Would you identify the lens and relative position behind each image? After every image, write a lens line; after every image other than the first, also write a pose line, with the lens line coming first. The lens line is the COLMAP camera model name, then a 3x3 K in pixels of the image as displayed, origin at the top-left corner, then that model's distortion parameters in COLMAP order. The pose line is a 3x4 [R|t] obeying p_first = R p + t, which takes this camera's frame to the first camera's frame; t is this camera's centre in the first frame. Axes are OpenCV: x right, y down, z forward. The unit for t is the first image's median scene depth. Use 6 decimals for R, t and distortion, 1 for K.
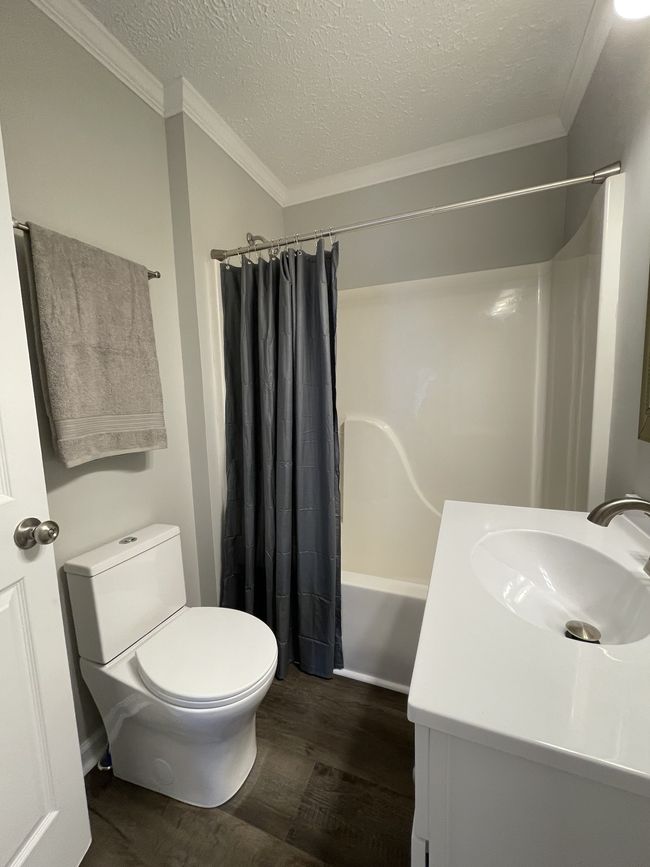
lens RADIAL K [[349.8, 0, 325.4], [0, 349.8, 433.3], [0, 0, 1]] dist [0.001327, -0.000072]
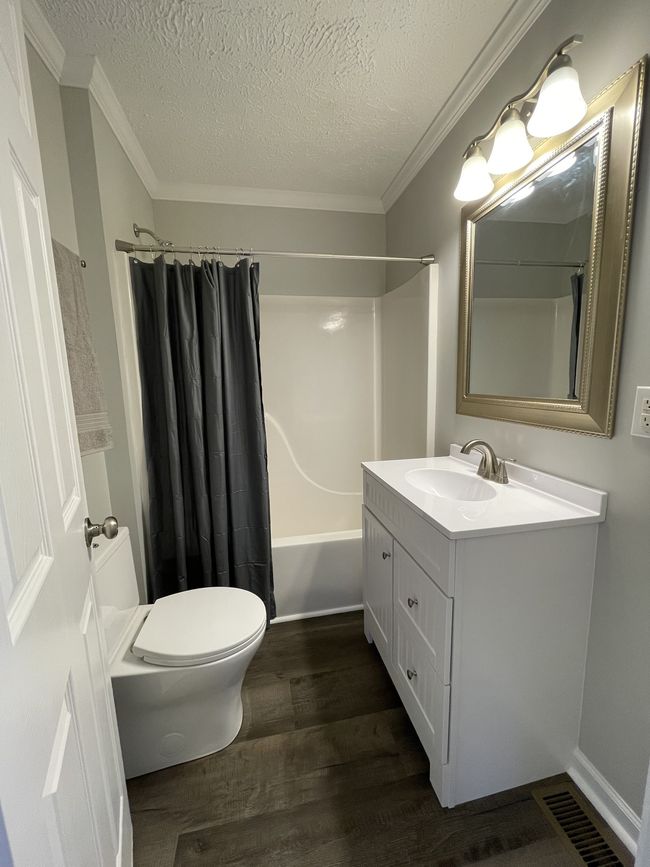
lens RADIAL K [[349.8, 0, 323.4], [0, 349.8, 434.5], [0, 0, 1]] dist [0.001327, -0.000072]
pose [[0.839831, -0.076973, 0.537363, -0.439606], [0.066573, 0.997028, 0.038770, 0.005828], [-0.538751, 0.003213, 0.842459, -0.117520]]
